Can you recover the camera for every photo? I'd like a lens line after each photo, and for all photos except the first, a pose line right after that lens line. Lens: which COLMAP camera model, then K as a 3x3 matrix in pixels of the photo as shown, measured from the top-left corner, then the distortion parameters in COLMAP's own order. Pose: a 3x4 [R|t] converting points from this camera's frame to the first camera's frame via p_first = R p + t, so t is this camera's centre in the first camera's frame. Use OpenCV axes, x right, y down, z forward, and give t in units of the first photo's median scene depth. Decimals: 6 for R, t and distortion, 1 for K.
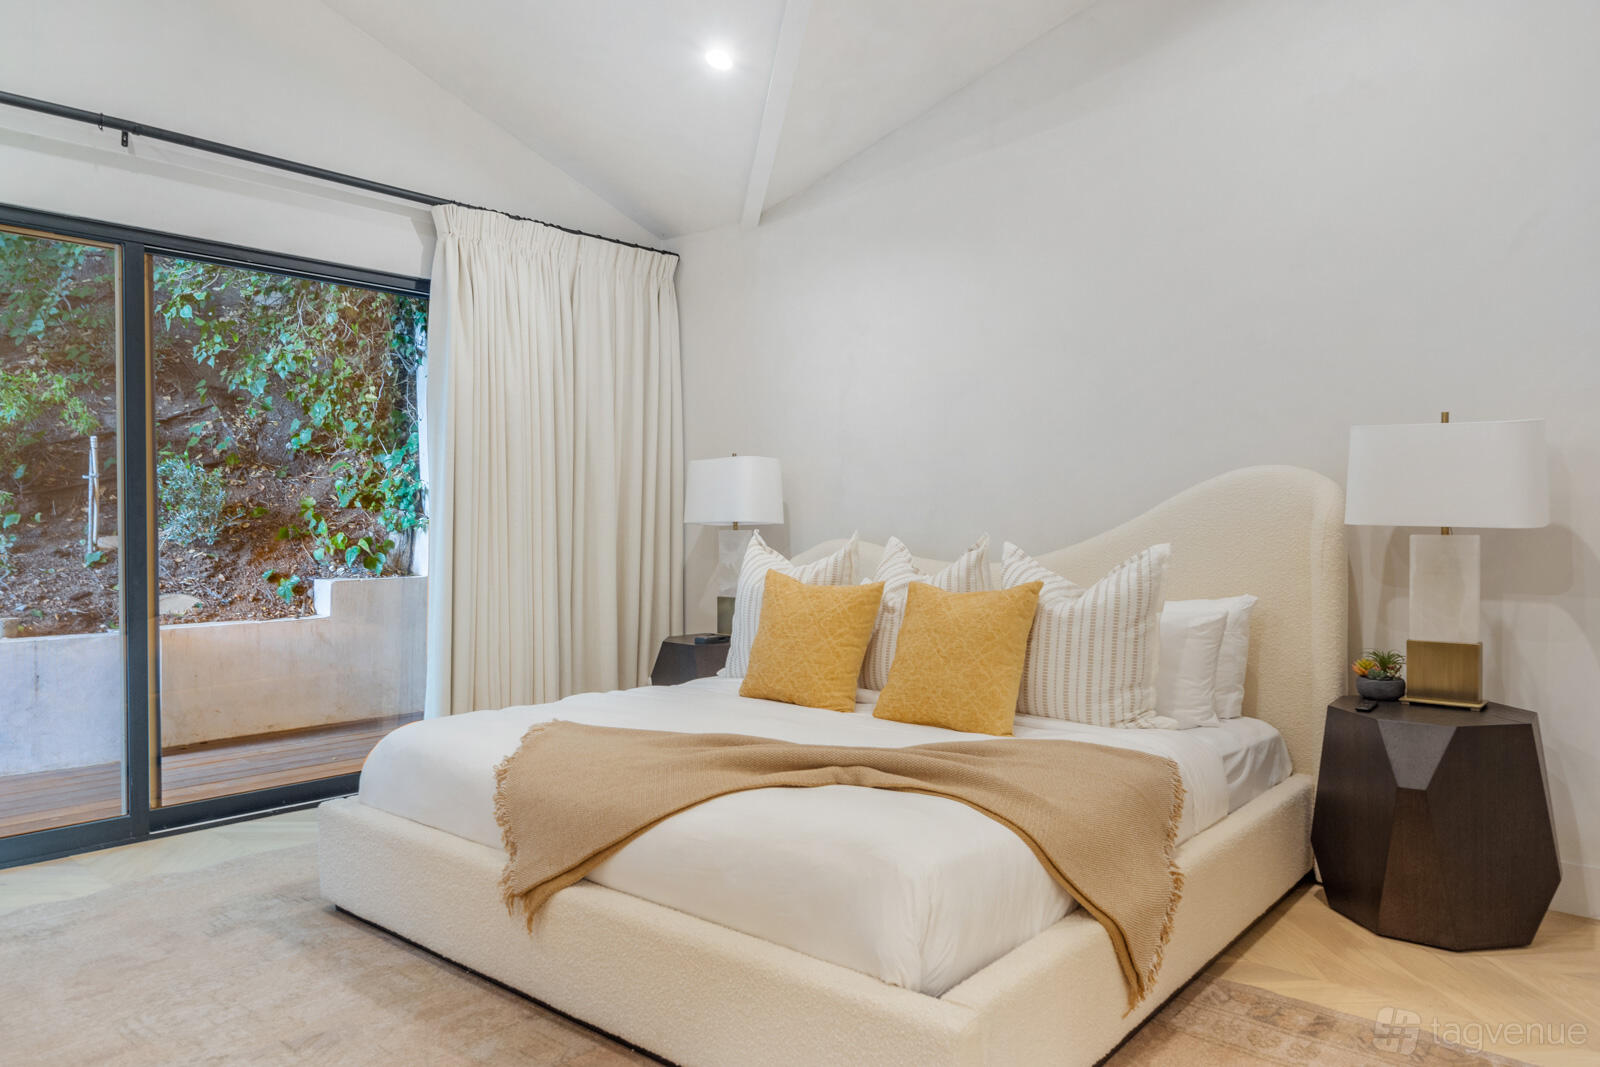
lens RADIAL K [[1094.1, 0, 800.0], [0, 1094.1, 533.5], [0, 0, 1]] dist [-0.008611, -0.002281]
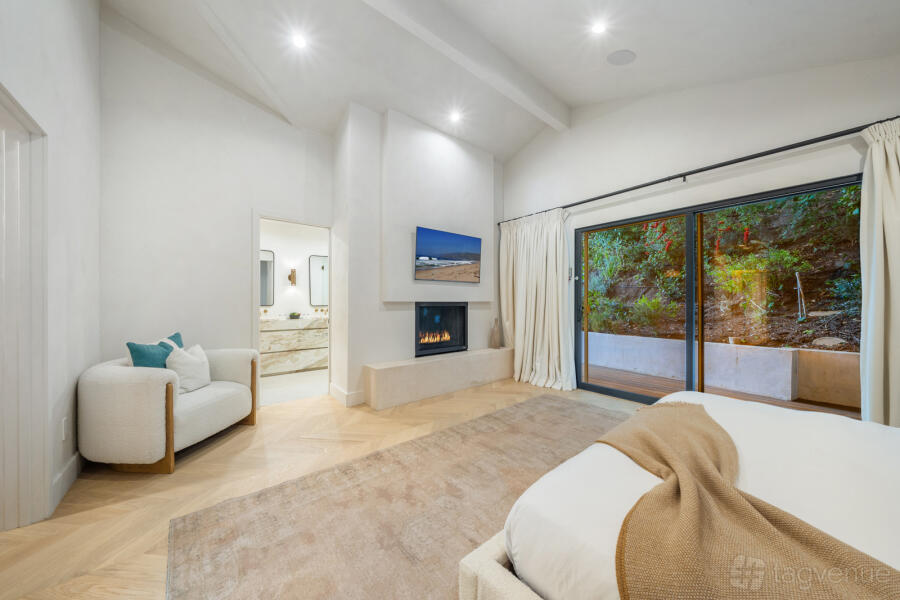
lens RADIAL K [[316.4, 0, 452.7], [0, 316.4, 302.5], [0, 0, 1]] dist [-0.000720, -0.002509]
pose [[-0.169888, -0.006593, -0.985441, 0.286994], [-0.012712, 0.999909, -0.004498, -0.005988], [0.985381, 0.011763, -0.169956, 0.423425]]
